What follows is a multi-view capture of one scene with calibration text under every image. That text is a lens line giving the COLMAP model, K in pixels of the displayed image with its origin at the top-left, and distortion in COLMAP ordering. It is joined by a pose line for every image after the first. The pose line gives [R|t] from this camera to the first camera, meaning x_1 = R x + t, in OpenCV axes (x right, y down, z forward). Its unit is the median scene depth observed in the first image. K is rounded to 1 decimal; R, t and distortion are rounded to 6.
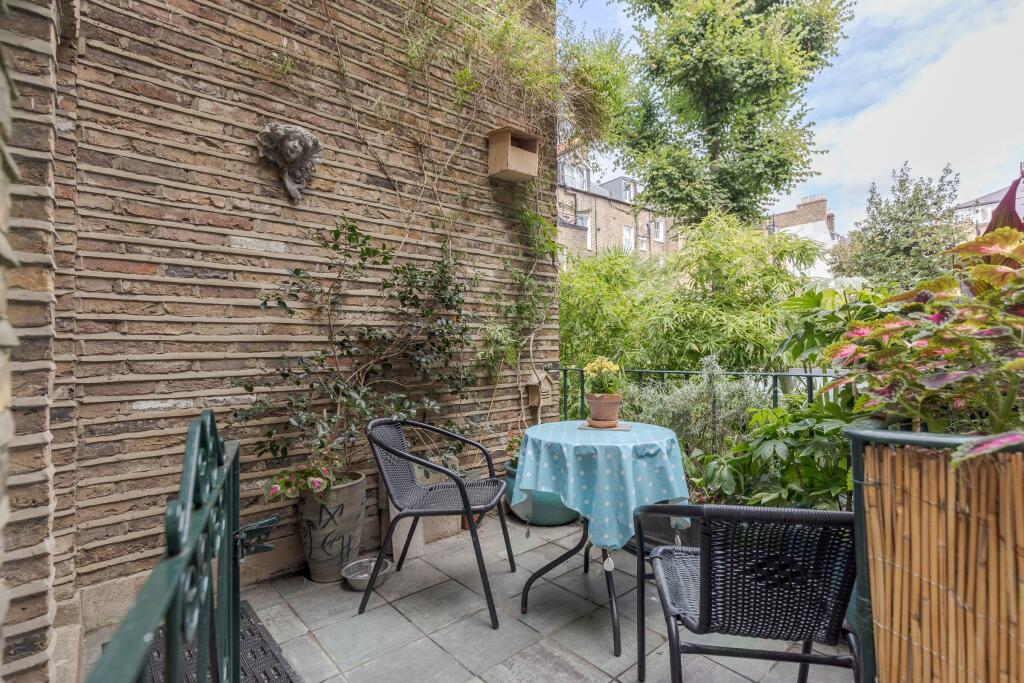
lens RADIAL K [[466.8, 0, 511.5], [0, 466.8, 345.0], [0, 0, 1]] dist [0.003519, -0.000019]
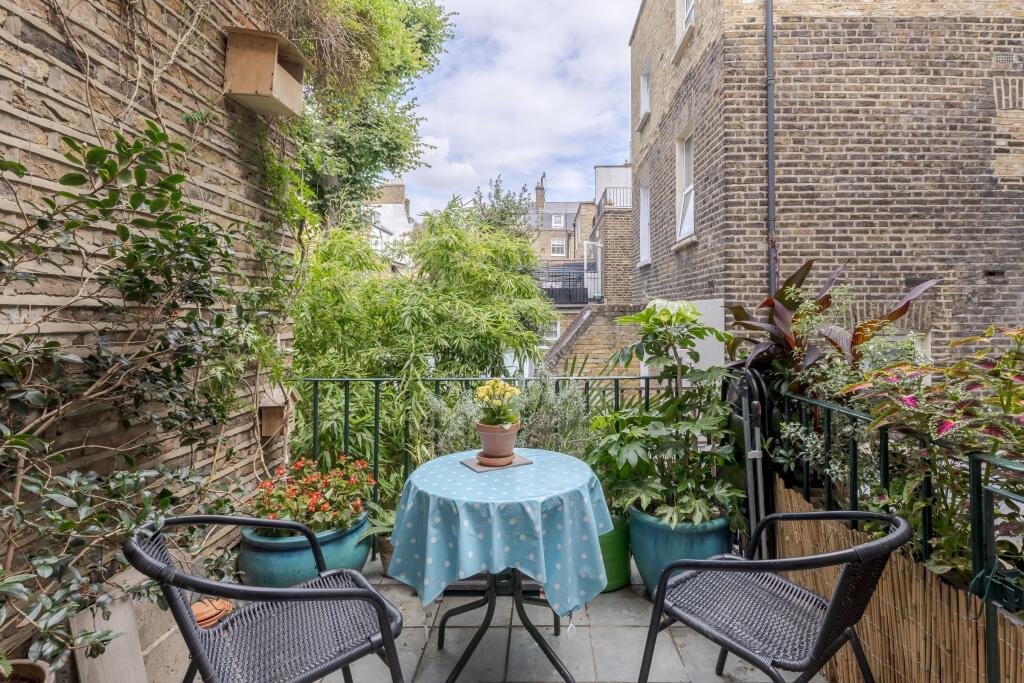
lens RADIAL K [[505.3, 0, 519.4], [0, 505.3, 311.1], [0, 0, 1]] dist [0.000708, 0.000568]
pose [[0.681663, 0.019415, 0.731408, -0.267403], [-0.010286, 0.999803, -0.016953, -0.049230], [-0.731594, 0.004033, 0.681729, 0.214709]]
